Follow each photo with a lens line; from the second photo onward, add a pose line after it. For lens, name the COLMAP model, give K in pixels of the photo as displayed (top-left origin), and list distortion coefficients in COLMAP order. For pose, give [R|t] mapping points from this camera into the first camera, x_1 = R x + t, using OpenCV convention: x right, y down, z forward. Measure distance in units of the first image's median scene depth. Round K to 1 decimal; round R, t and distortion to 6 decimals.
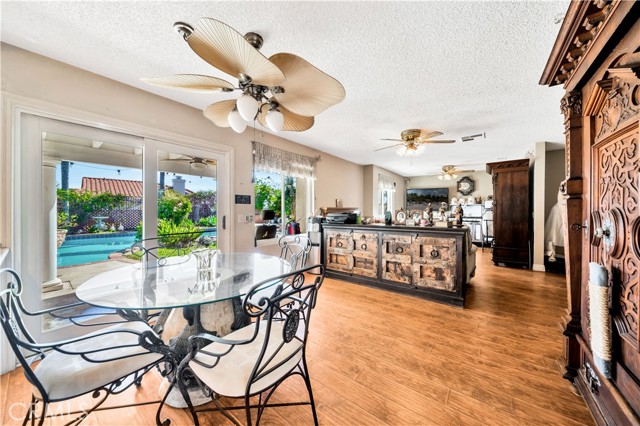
lens RADIAL K [[220.1, 0, 316.0], [0, 220.1, 211.8], [0, 0, 1]] dist [-0.002271, -0.000395]
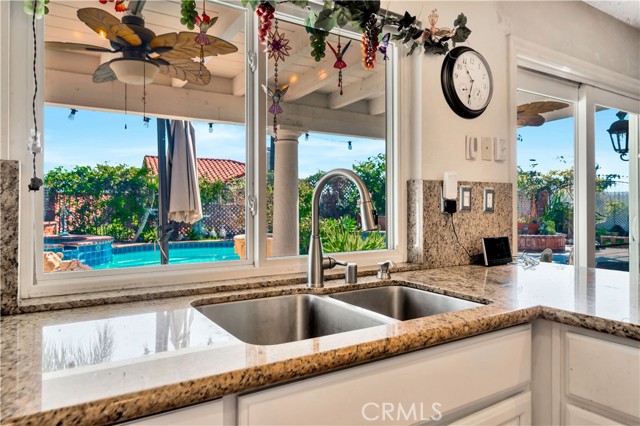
lens RADIAL K [[426.5, 0, 306.1], [0, 426.5, 194.2], [0, 0, 1]] dist [0.020388, -0.001819]
pose [[0.937702, -0.006251, -0.347383, -0.701488], [-0.005967, 0.999401, -0.034089, 0.004687], [0.347388, 0.034038, 0.937103, -0.228407]]
